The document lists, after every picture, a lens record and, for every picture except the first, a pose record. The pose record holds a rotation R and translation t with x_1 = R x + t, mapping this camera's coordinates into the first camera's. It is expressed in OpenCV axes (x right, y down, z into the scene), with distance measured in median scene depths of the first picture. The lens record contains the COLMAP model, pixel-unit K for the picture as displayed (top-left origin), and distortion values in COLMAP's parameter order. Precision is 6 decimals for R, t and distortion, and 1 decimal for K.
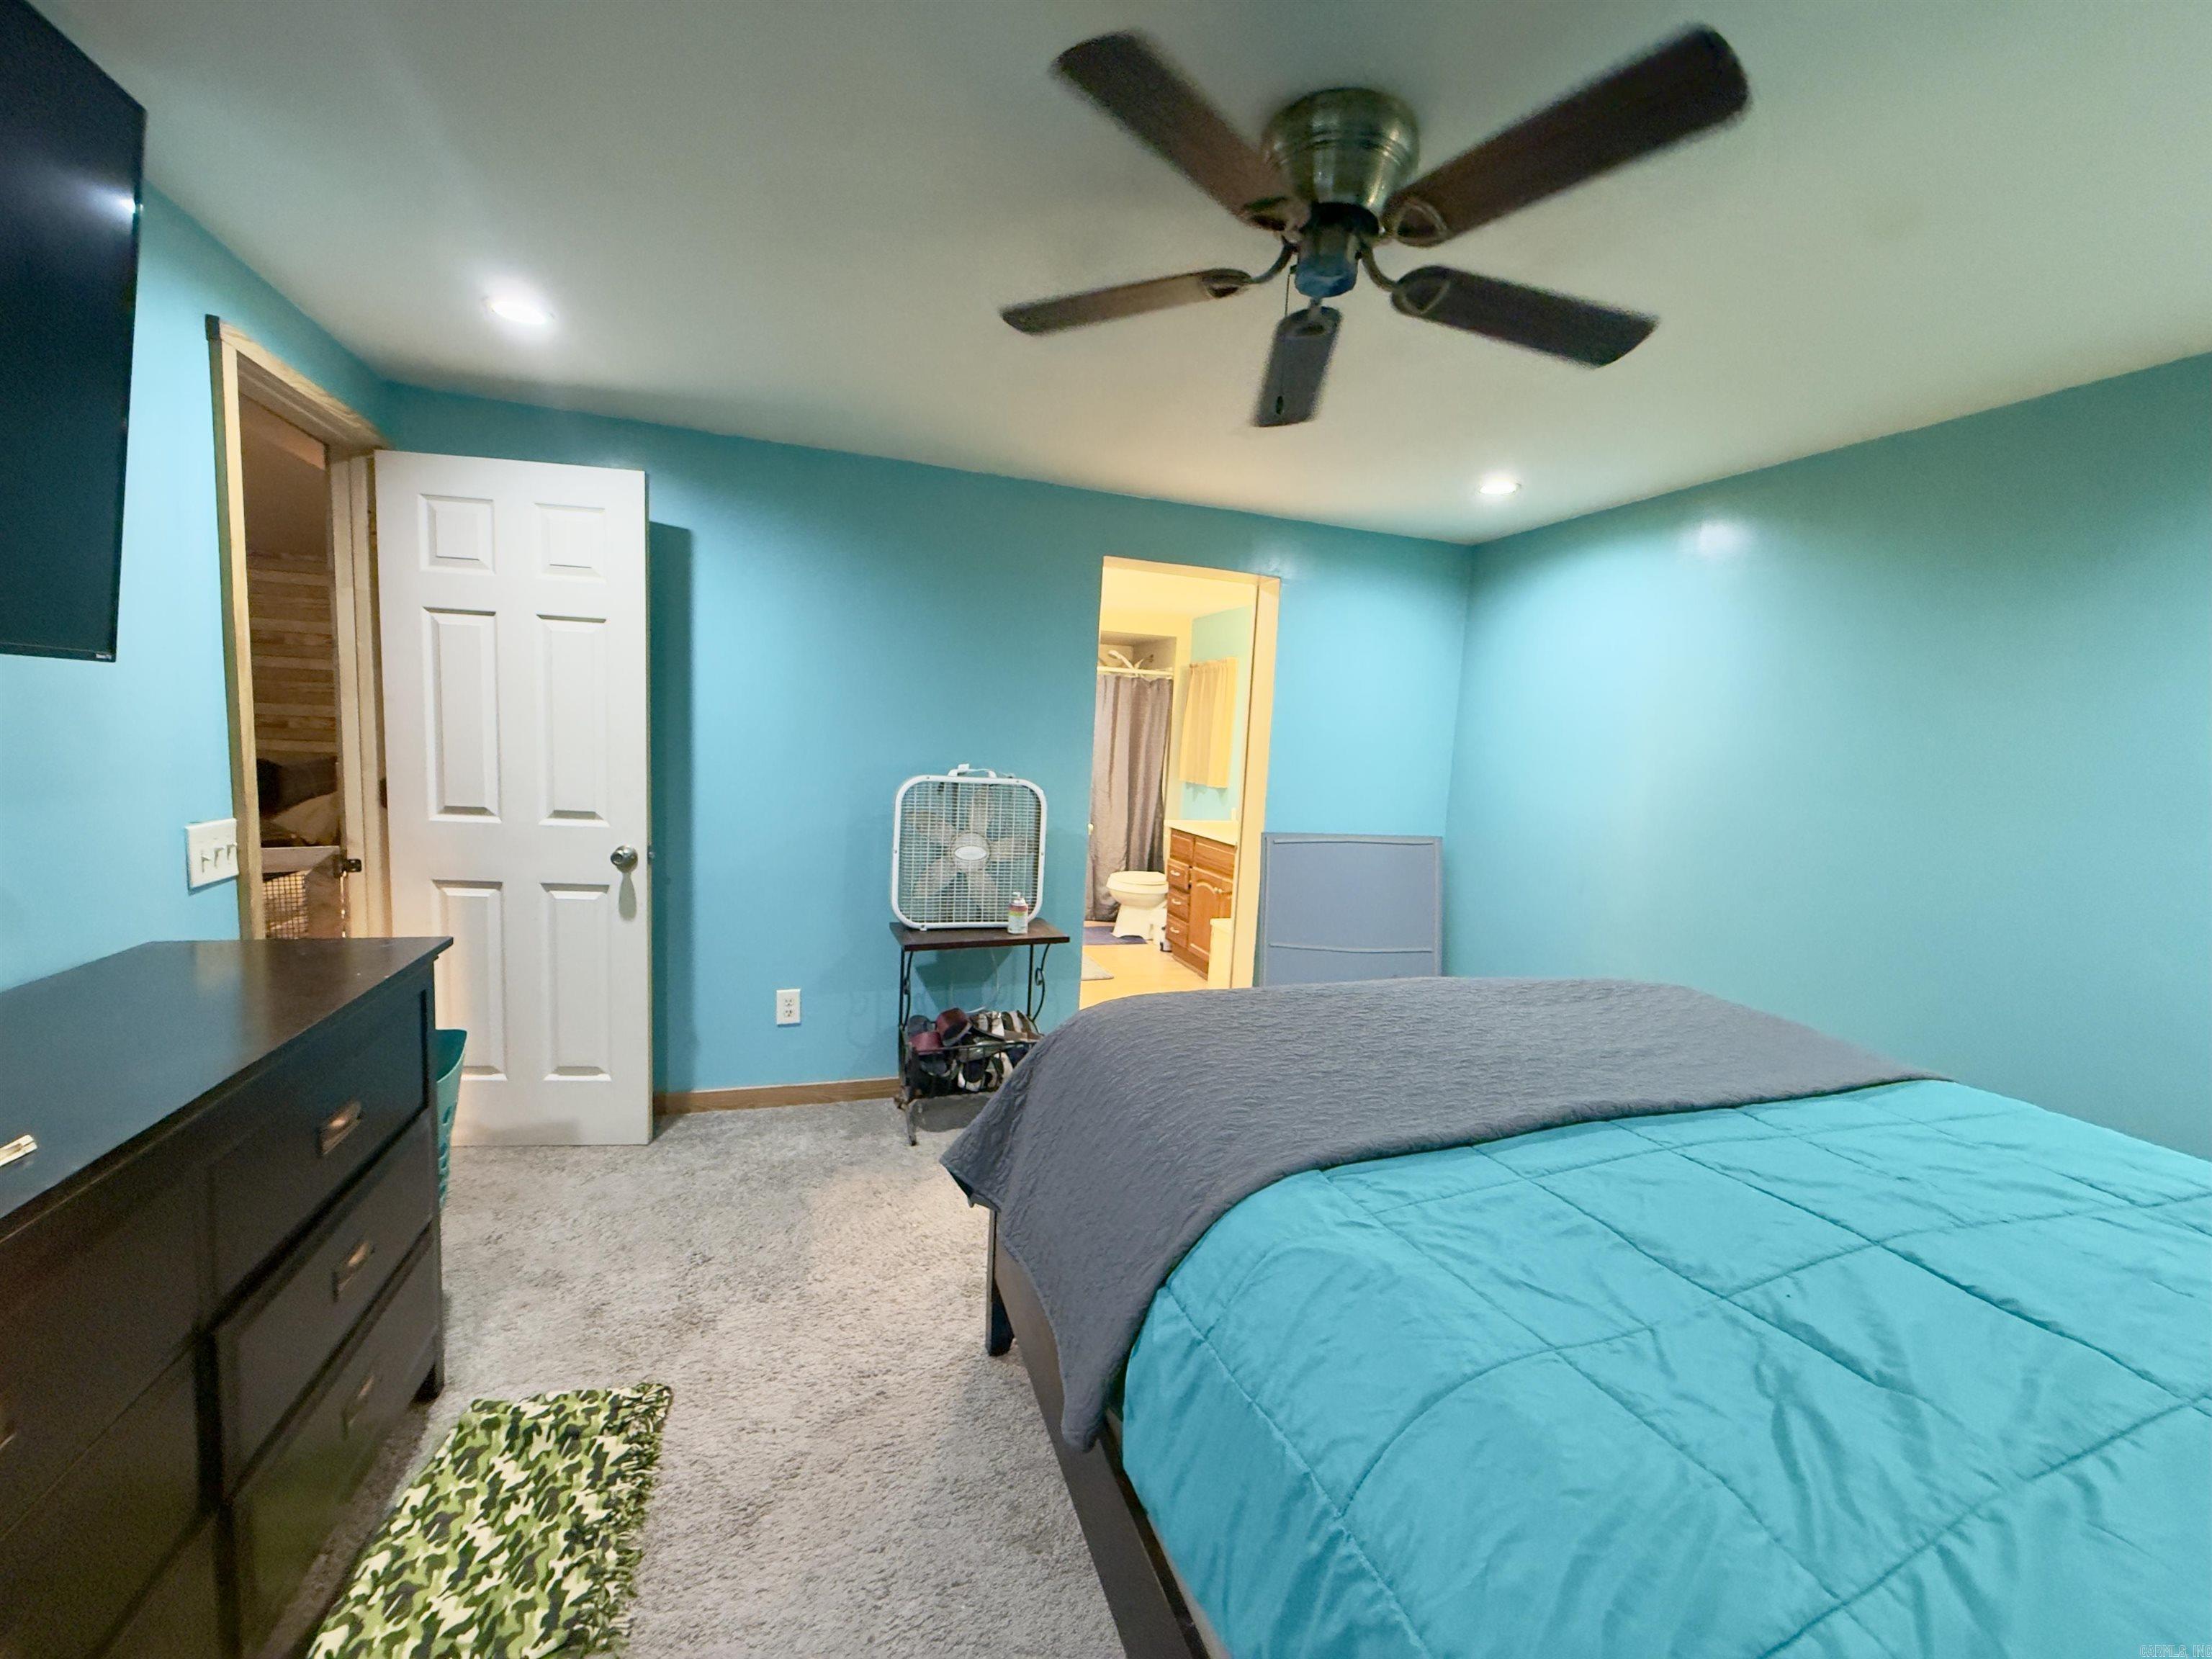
lens RADIAL K [[884.5, 0, 1099.5], [0, 884.5, 833.0], [0, 0, 1]] dist [0.001182, 0.000024]
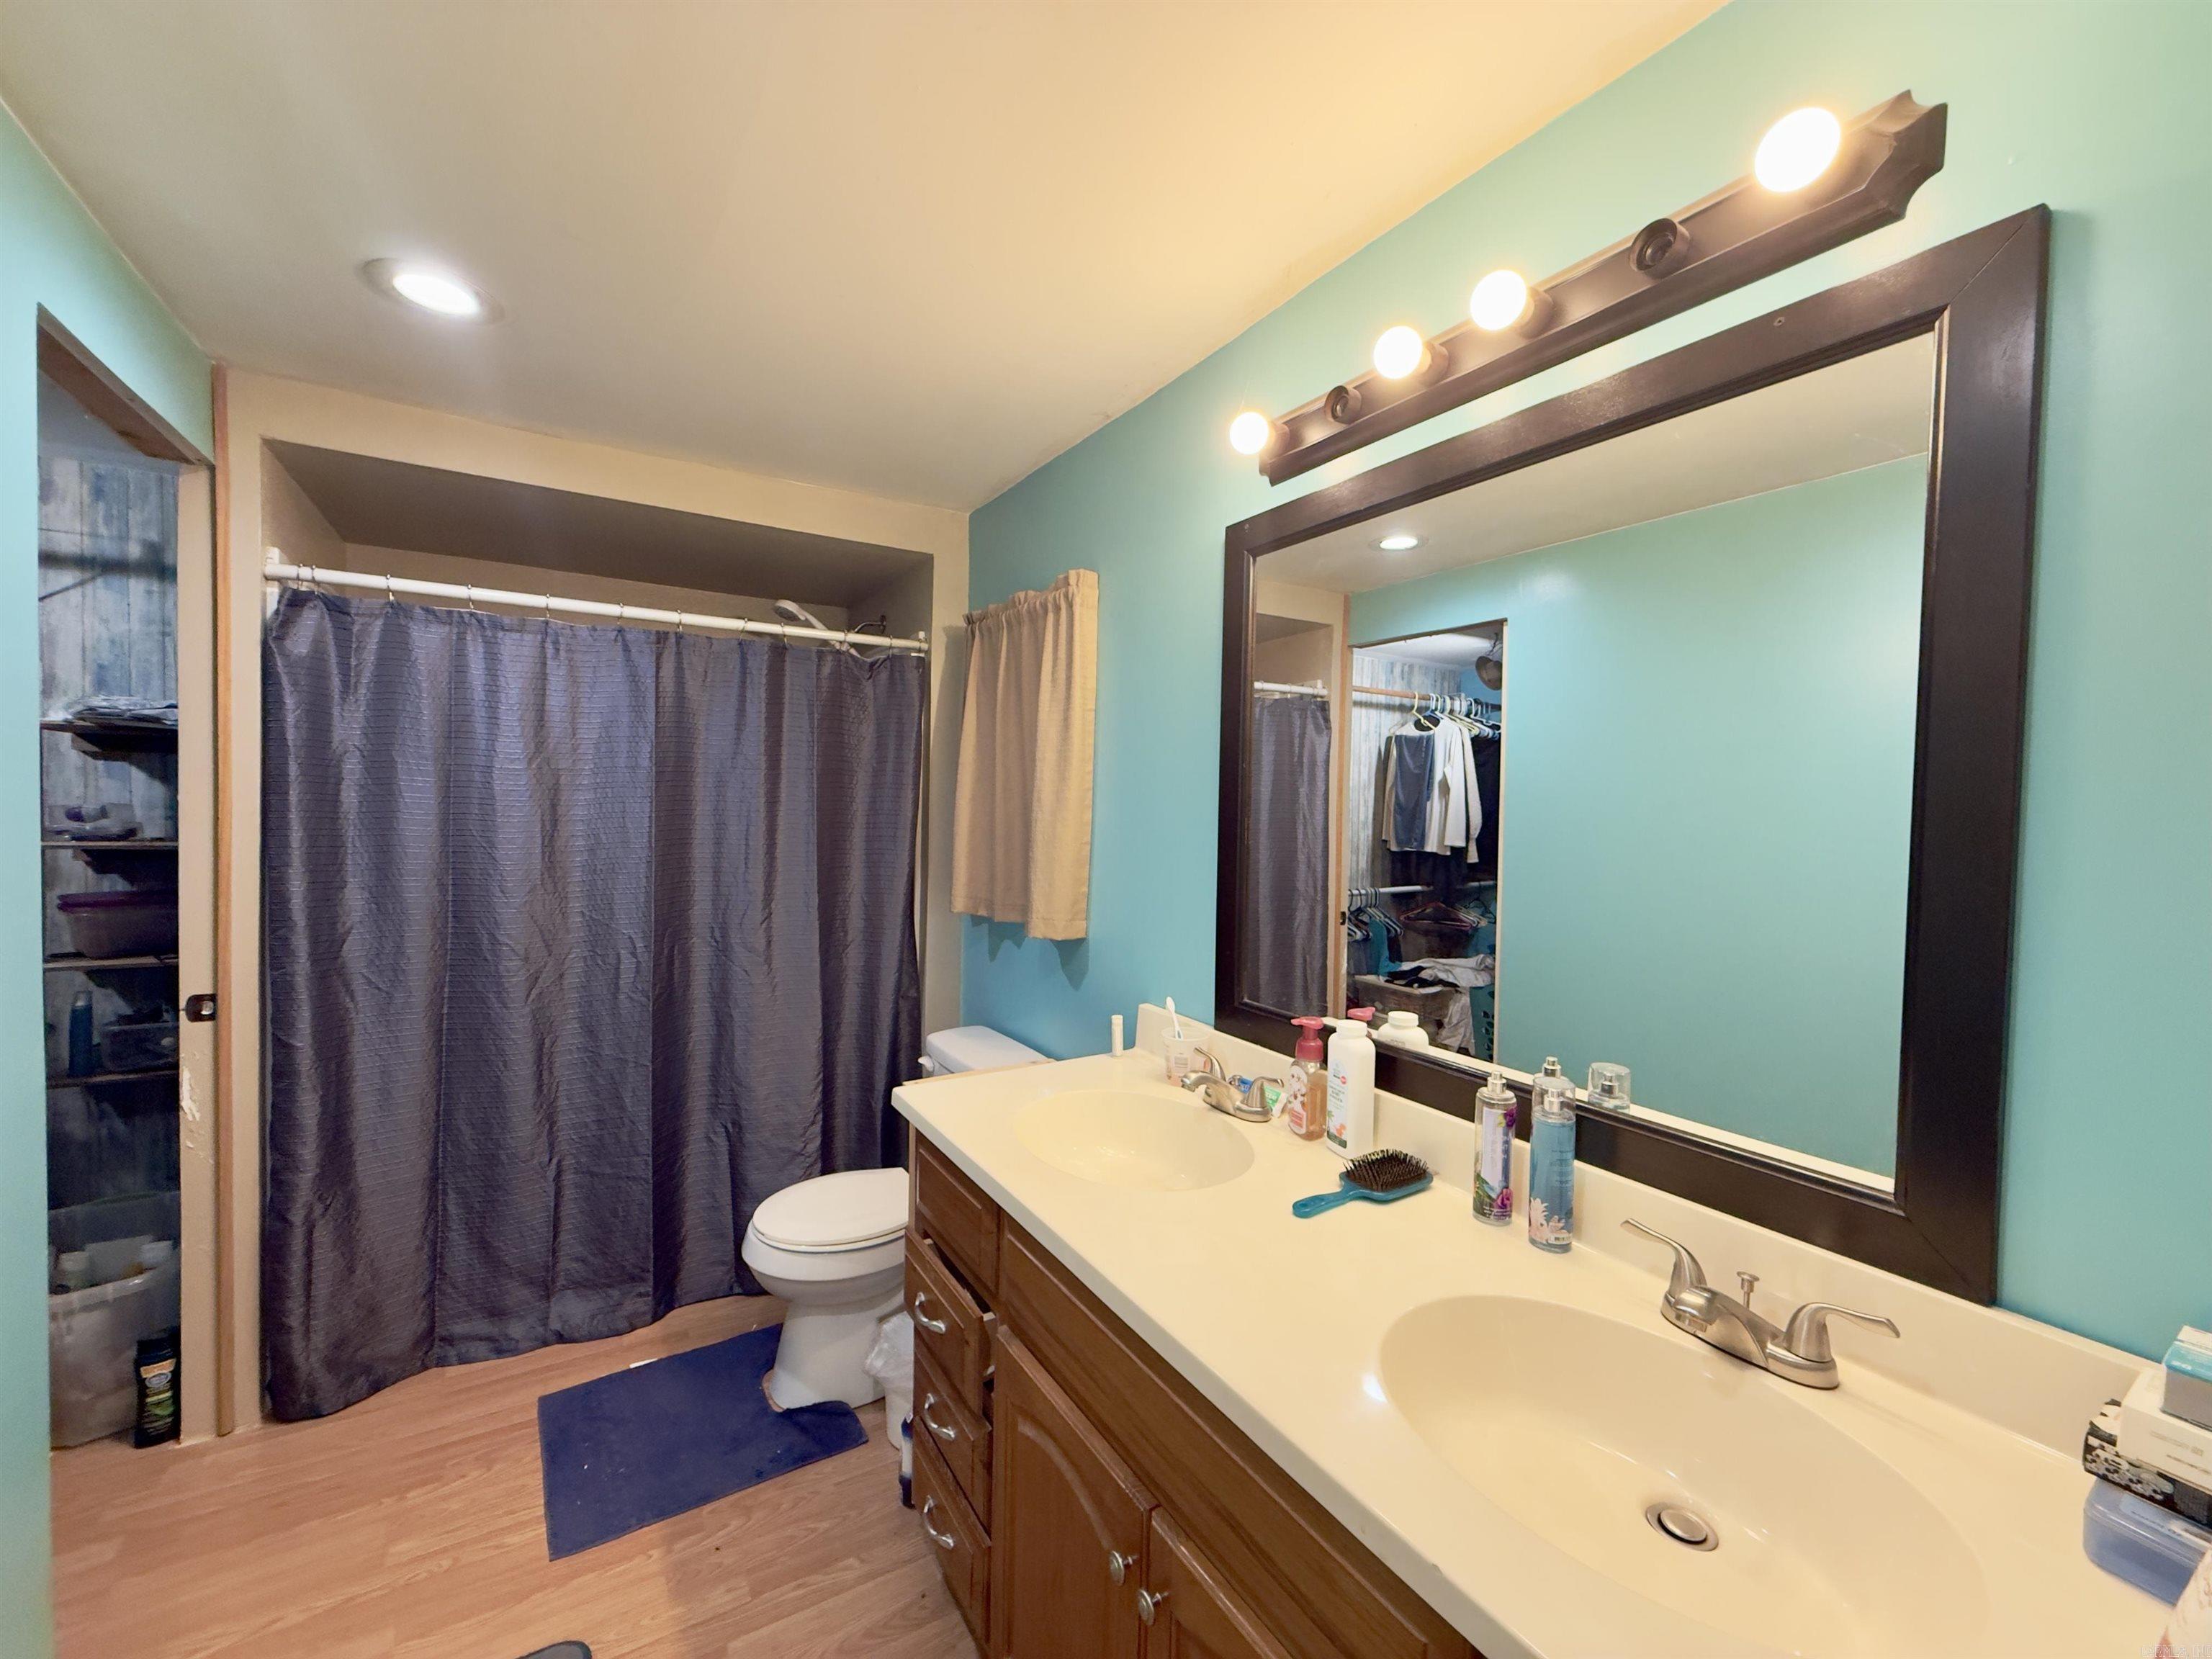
lens RADIAL K [[916.3, 0, 1108.6], [0, 916.3, 831.8], [0, 0, 1]] dist [0.000398, -0.000151]
pose [[0.970487, -0.036734, 0.238340, 0.147092], [0.053616, 0.996461, -0.064736, -0.151240], [-0.235118, 0.075604, 0.969022, 1.398233]]
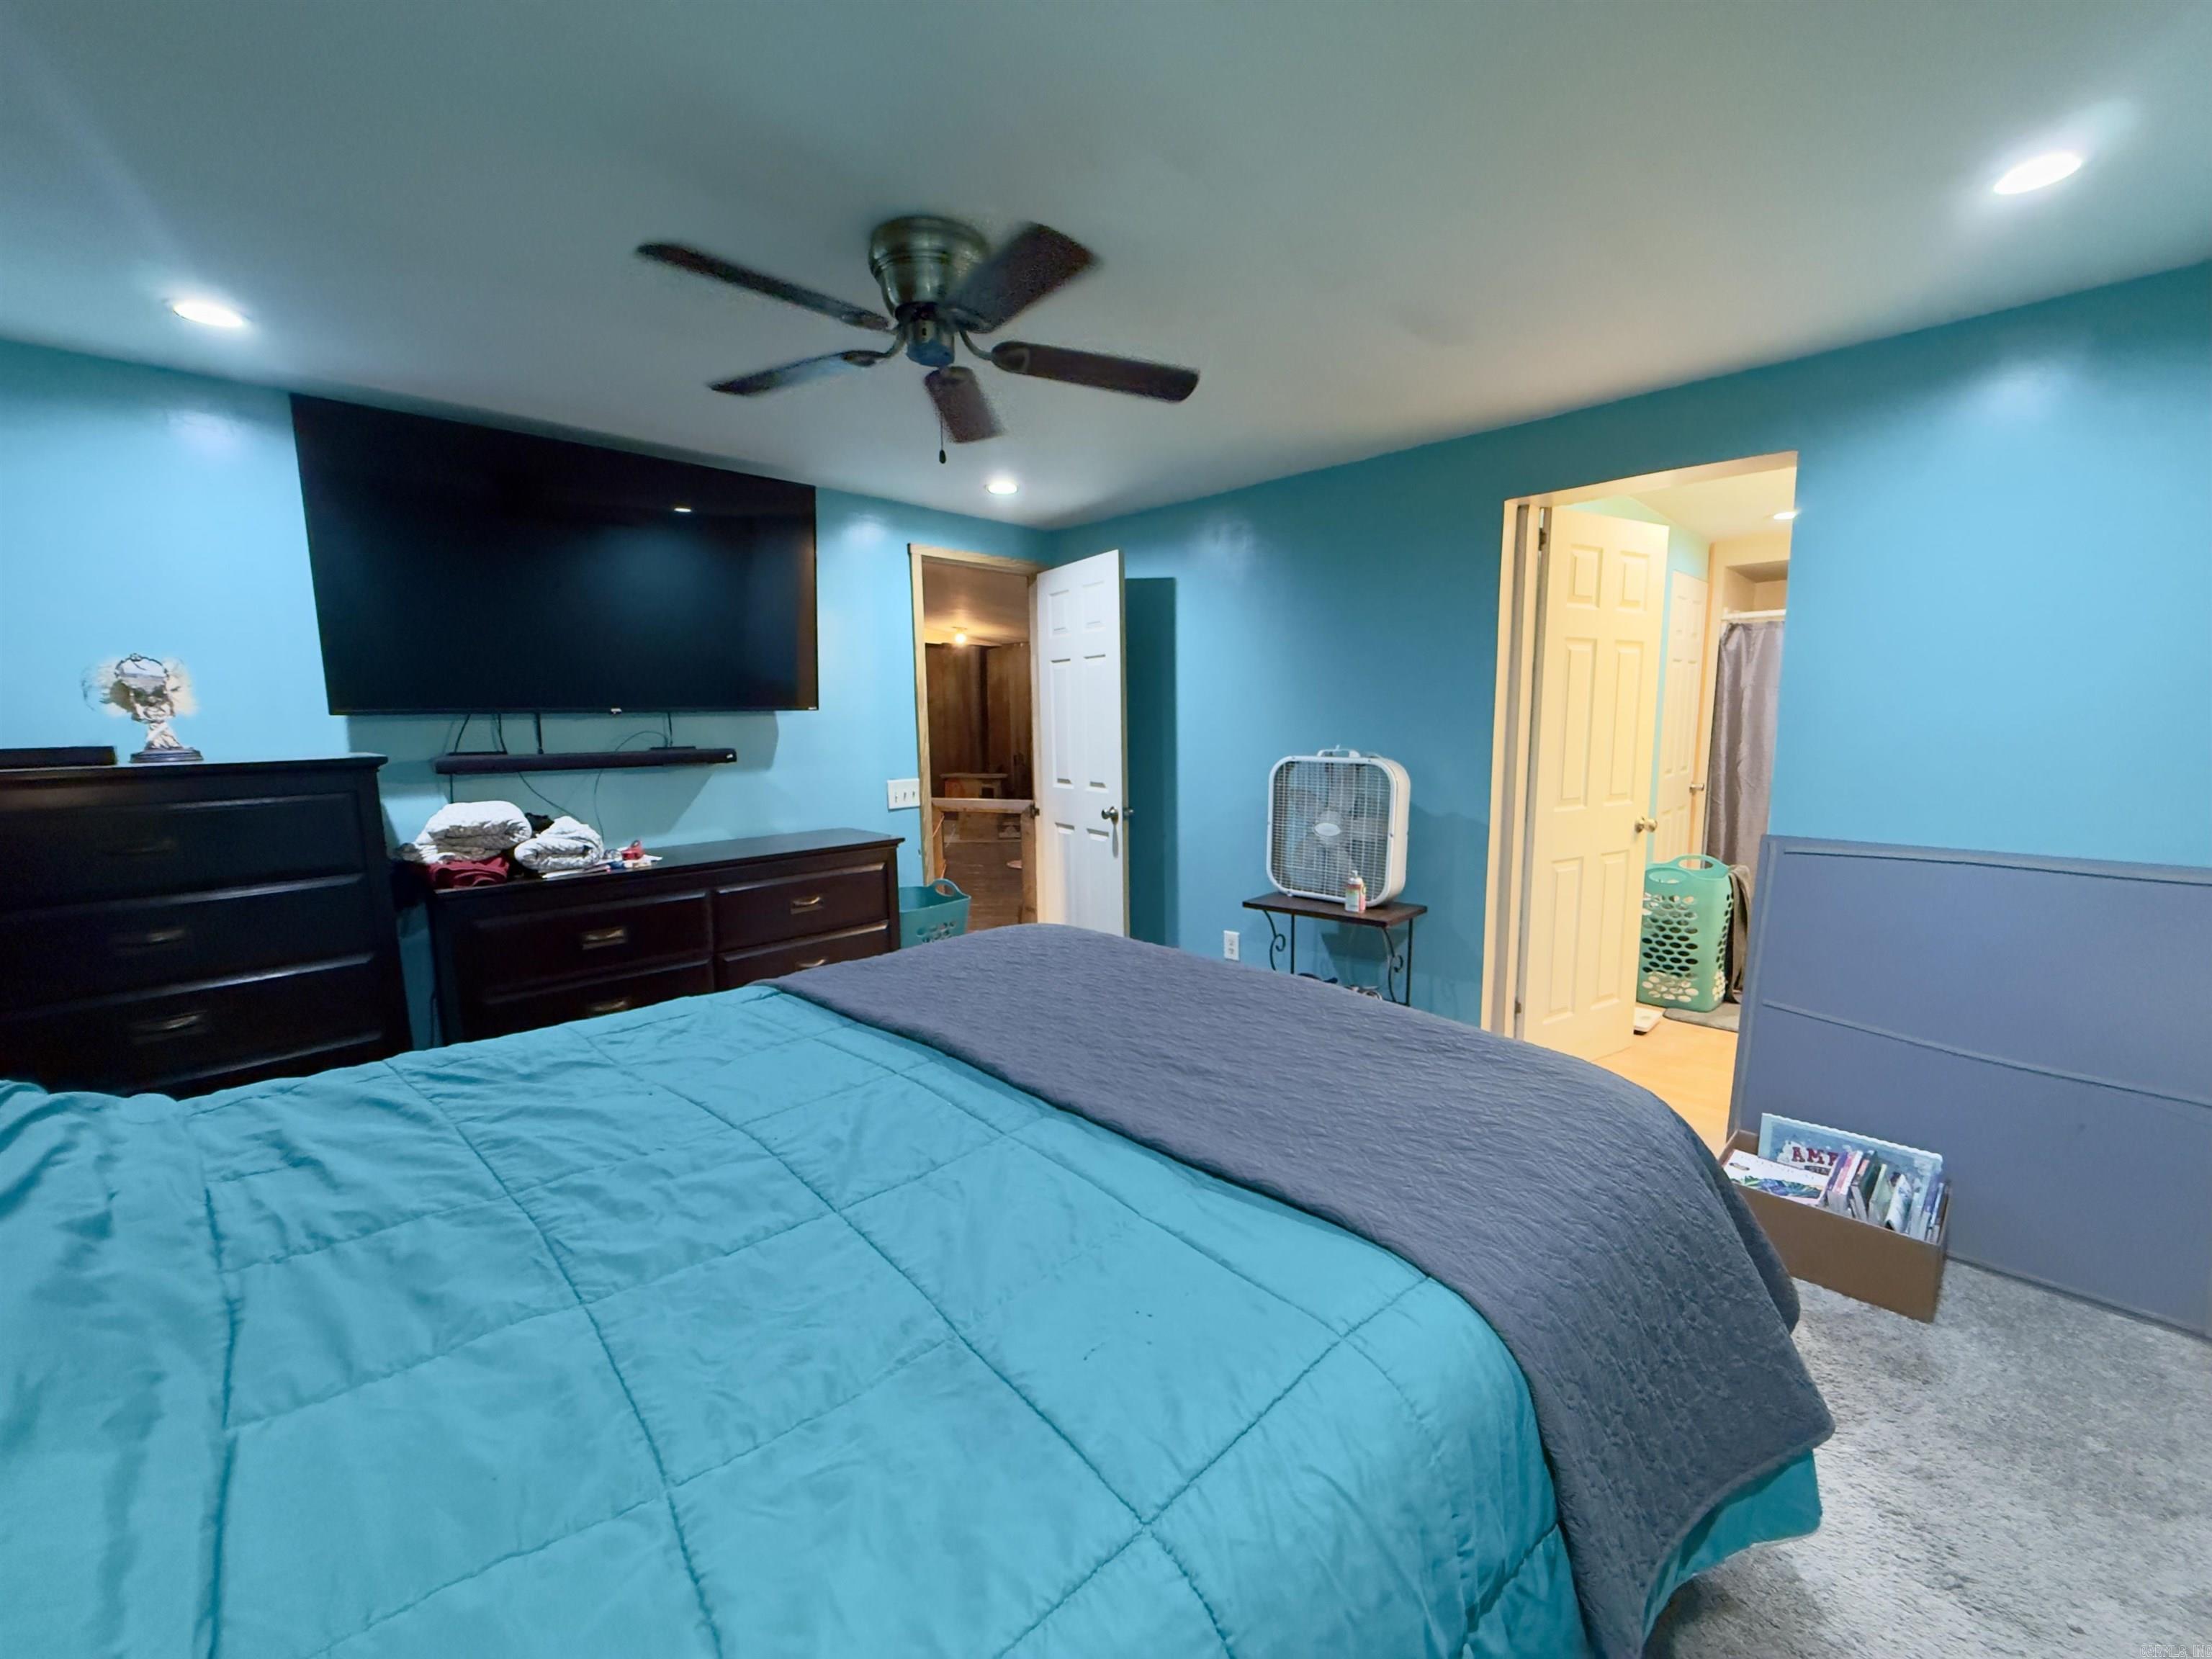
lens RADIAL K [[884.5, 0, 1099.5], [0, 884.5, 833.0], [0, 0, 1]] dist [0.001182, 0.000024]
pose [[0.432805, 0.060911, -0.899427, 0.775745], [-0.060530, 0.997427, 0.038420, 0.003650], [0.899453, 0.037814, 0.435378, 0.337560]]
